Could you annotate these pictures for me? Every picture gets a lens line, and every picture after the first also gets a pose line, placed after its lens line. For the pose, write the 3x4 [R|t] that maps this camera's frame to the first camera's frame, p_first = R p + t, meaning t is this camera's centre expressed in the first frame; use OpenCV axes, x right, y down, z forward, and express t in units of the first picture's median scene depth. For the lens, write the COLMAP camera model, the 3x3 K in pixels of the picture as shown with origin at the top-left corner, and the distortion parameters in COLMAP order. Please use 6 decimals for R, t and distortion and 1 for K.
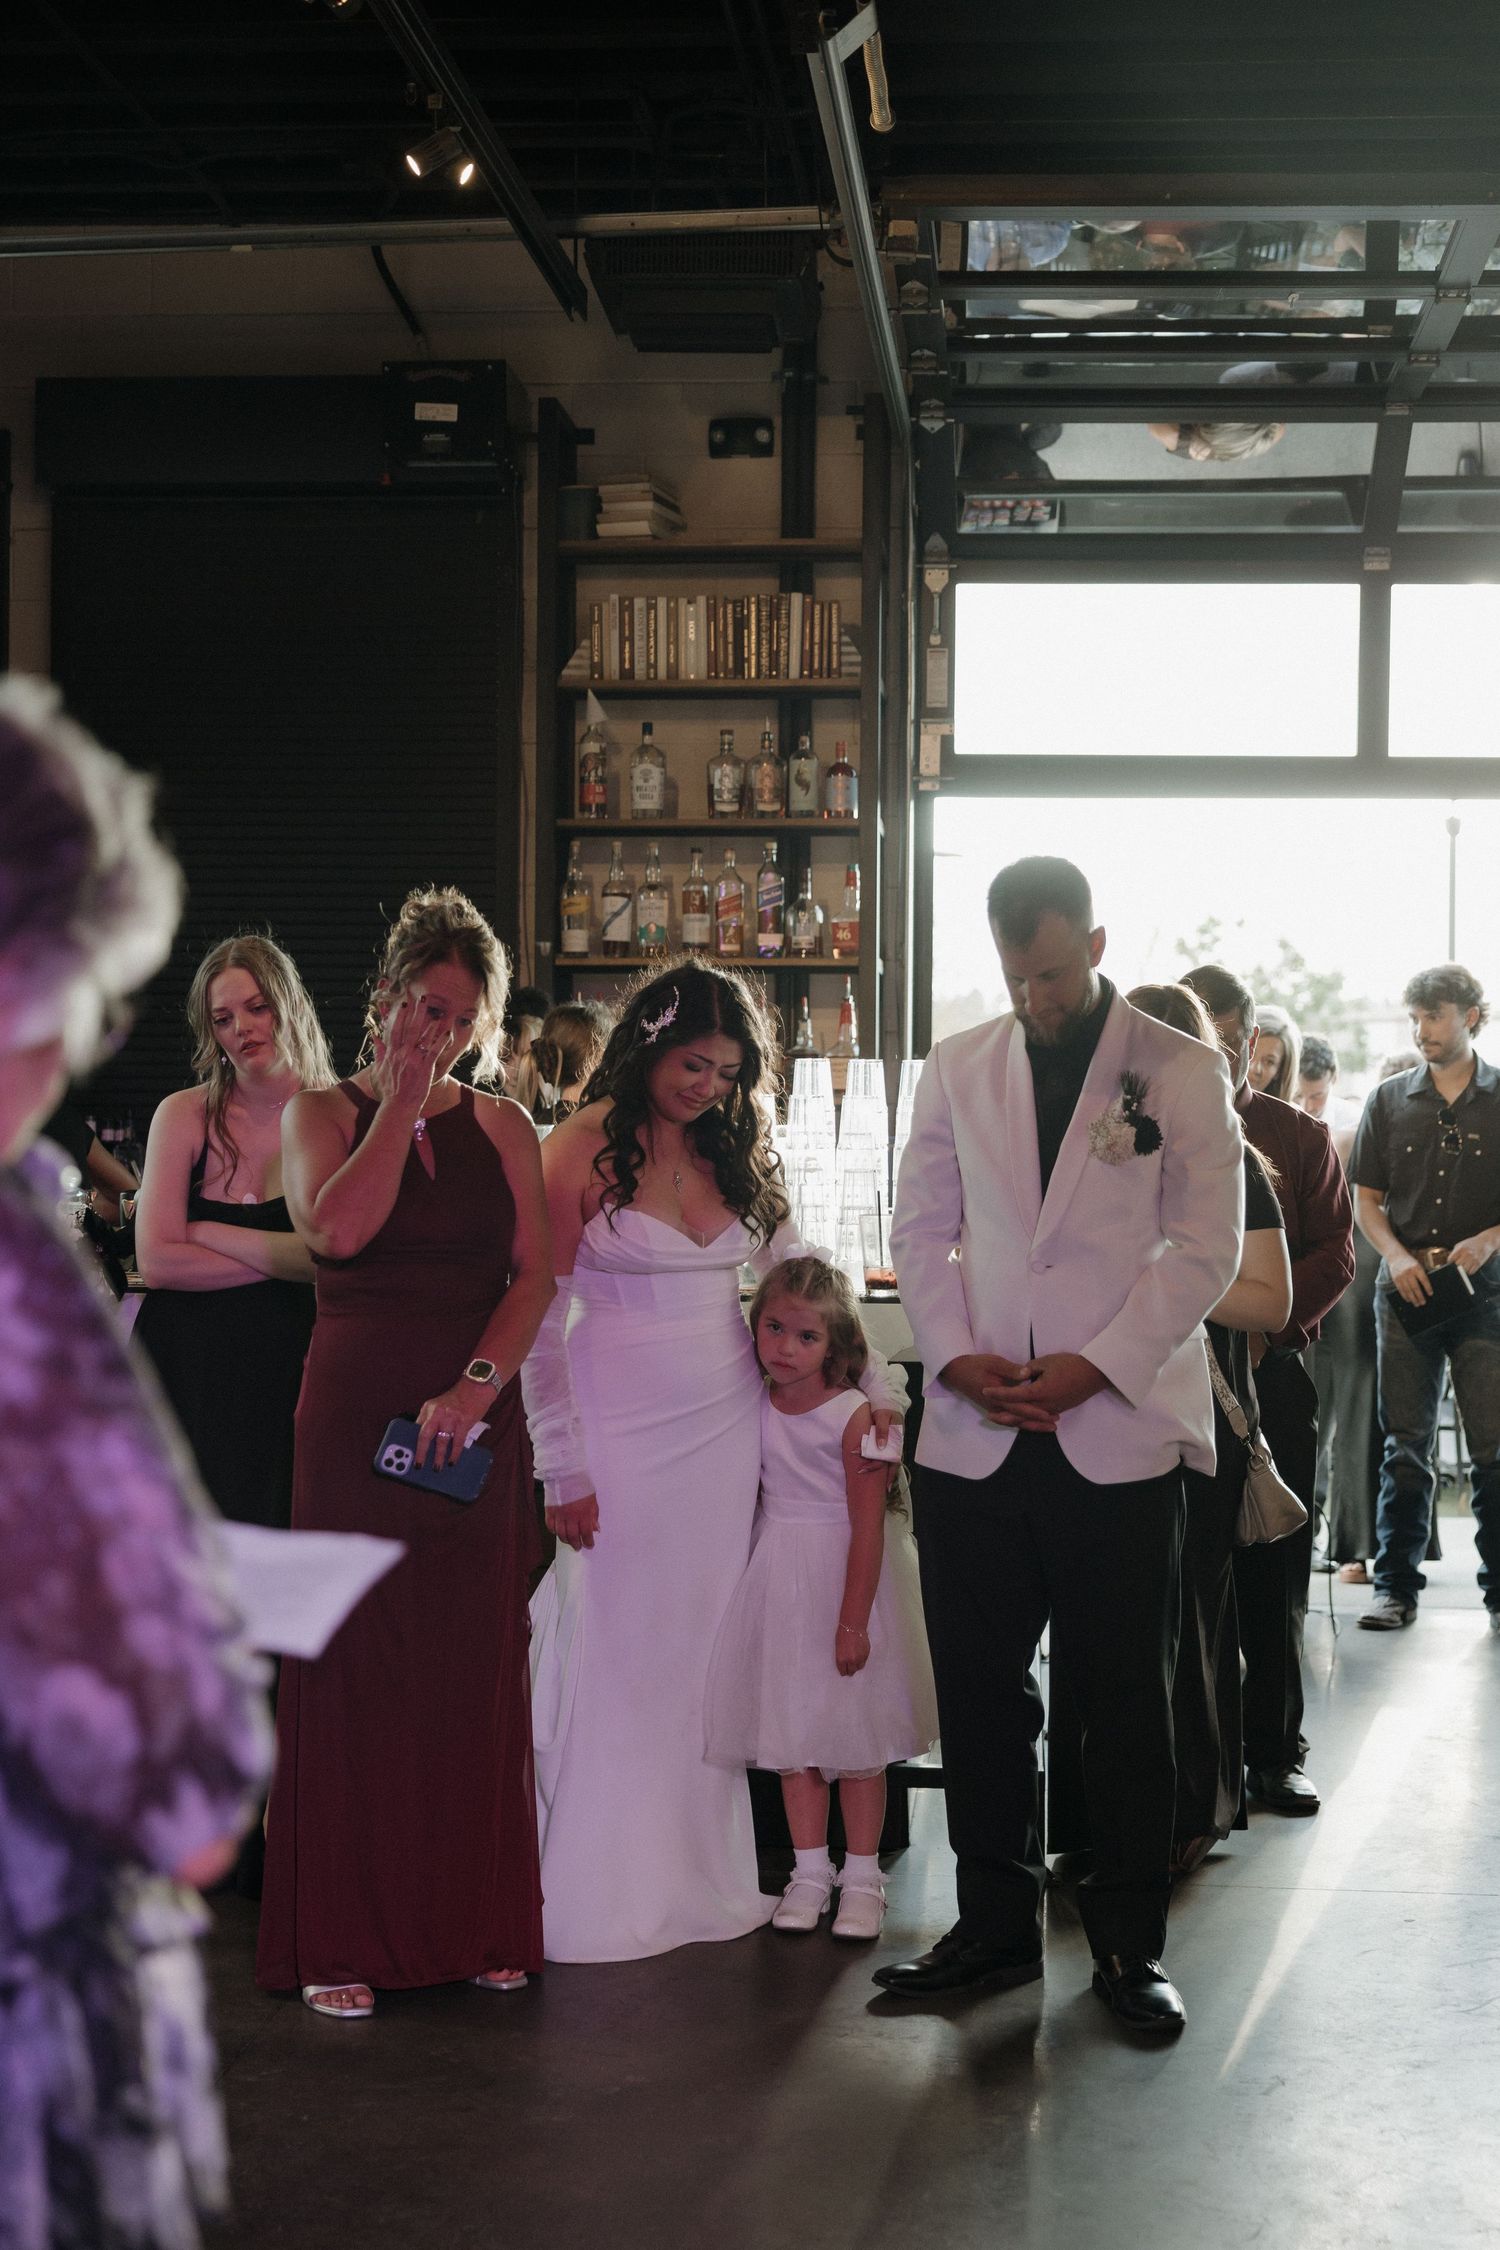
lens RADIAL K [[3201.3, 0, 750.0], [0, 3201.3, 1125.0], [0, 0, 1]] dist [0.032537, -0.089470]
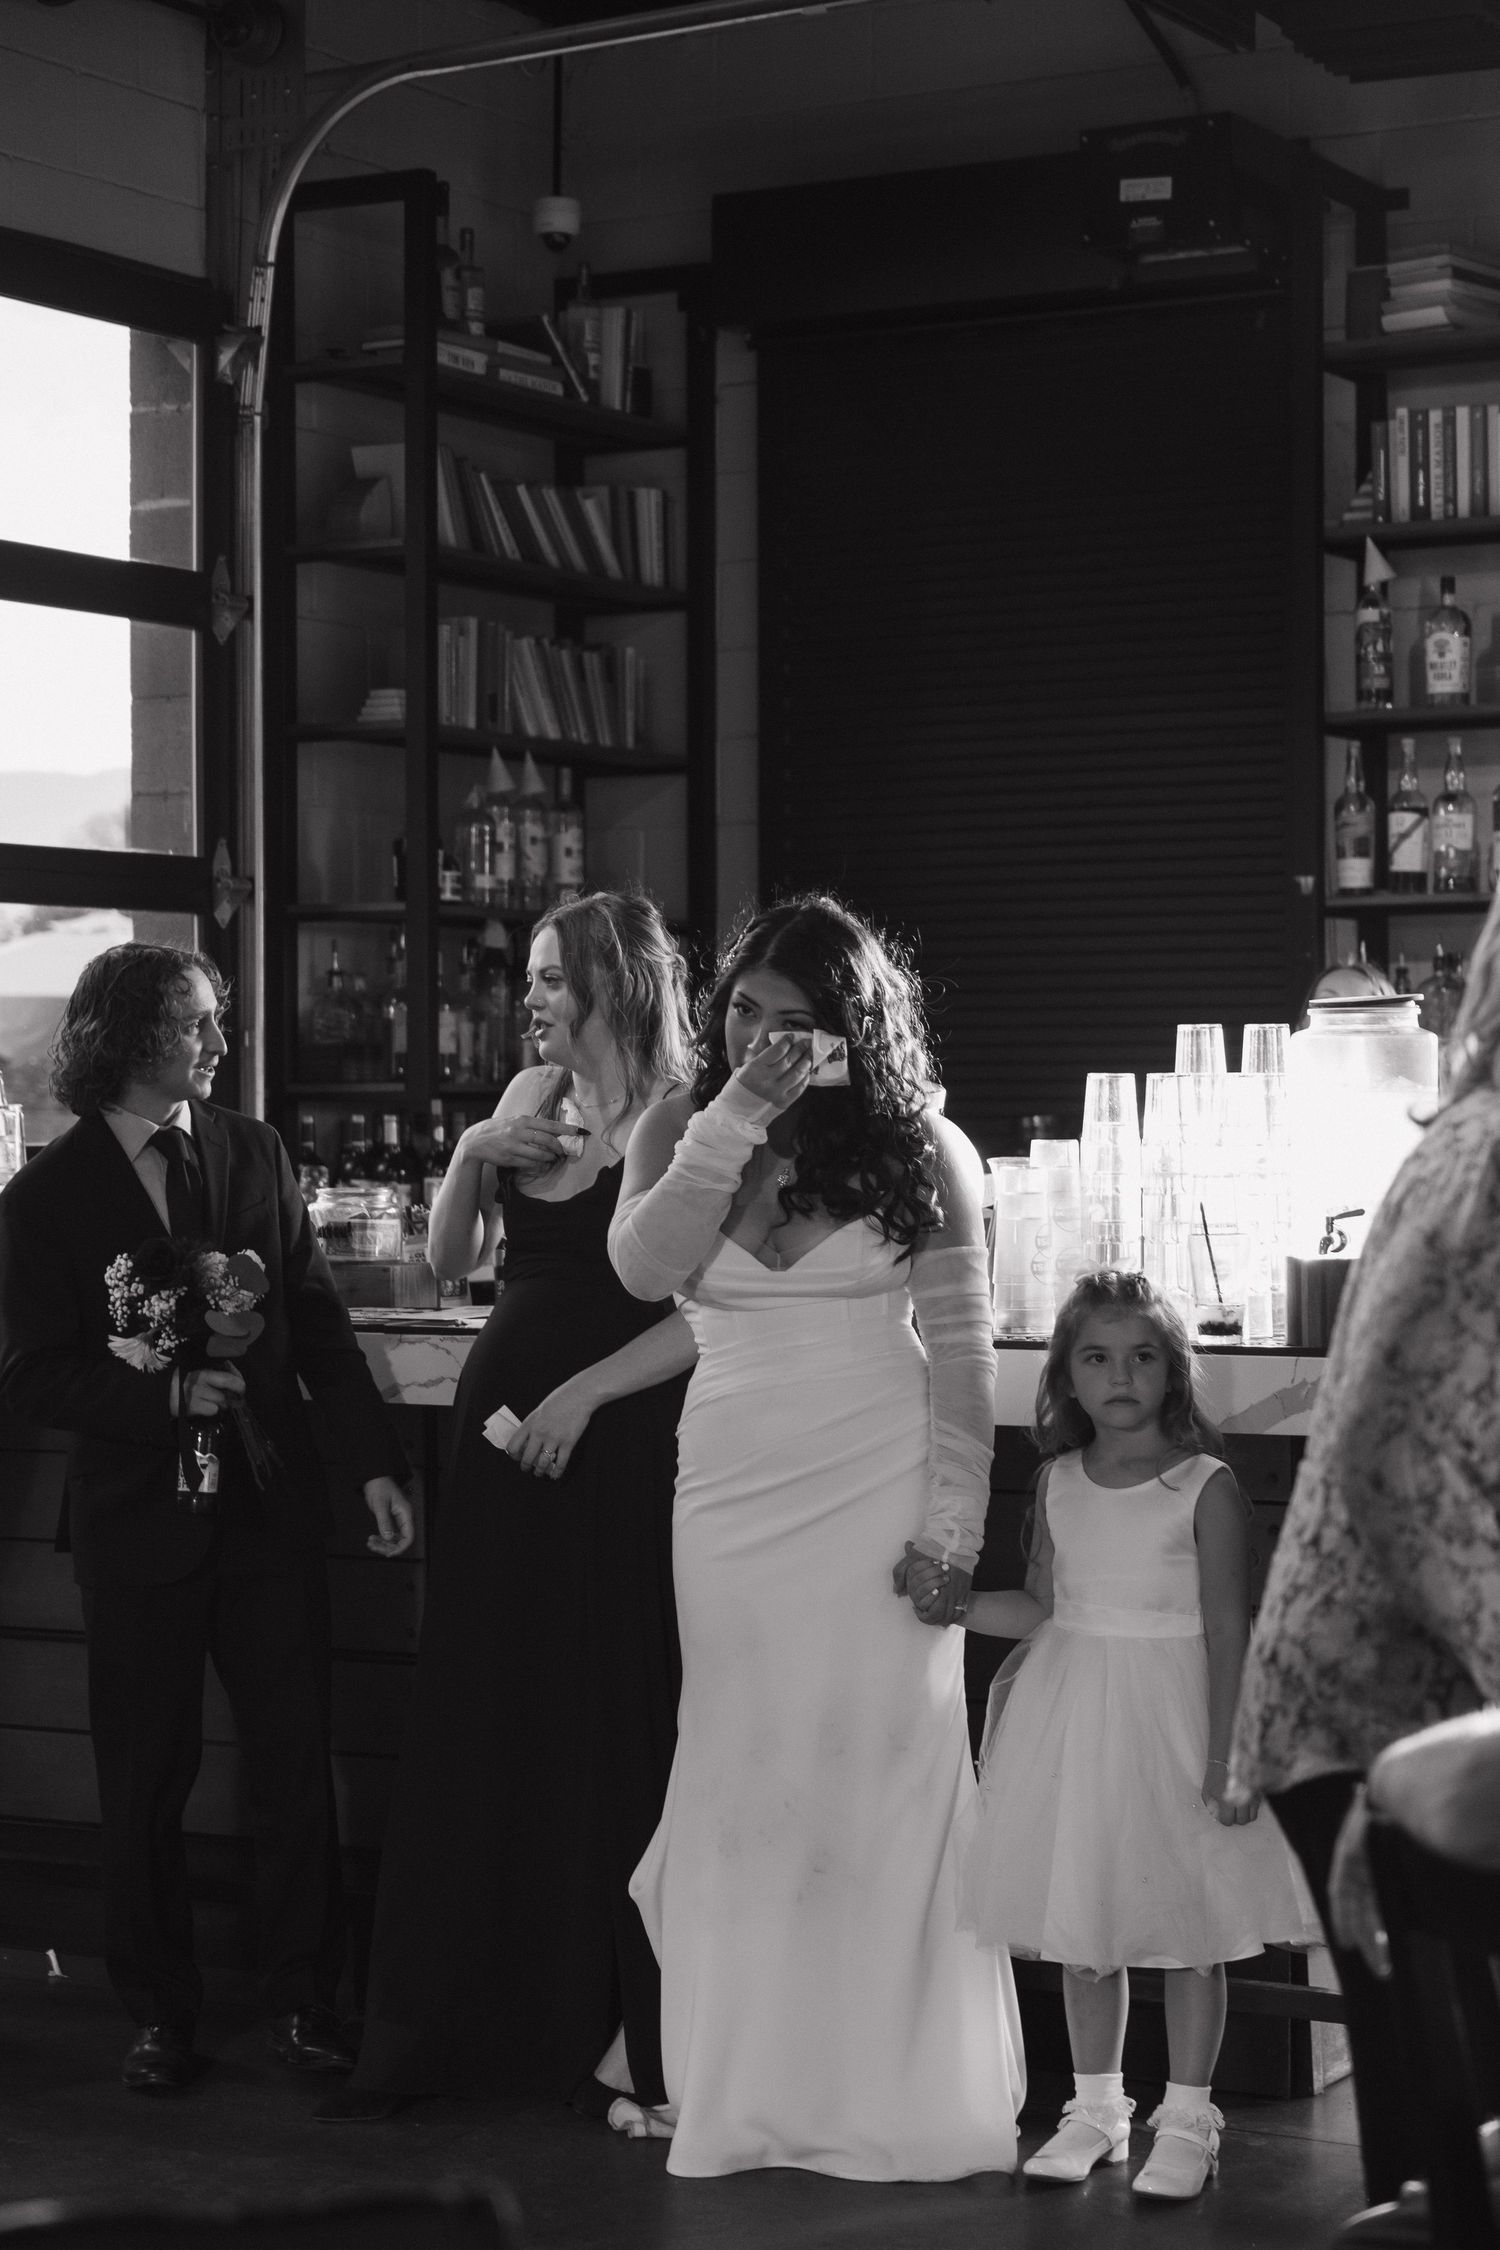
lens RADIAL K [[4207.4, 0, 750.0], [0, 4207.4, 1125.0], [0, 0, 1]] dist [0.030519, 0.249075]
pose [[0.898415, 0.001424, -0.439145, 0.253517], [-0.001274, 0.999999, 0.000636, 0.001317], [0.439145, -0.000012, 0.898416, 0.048954]]
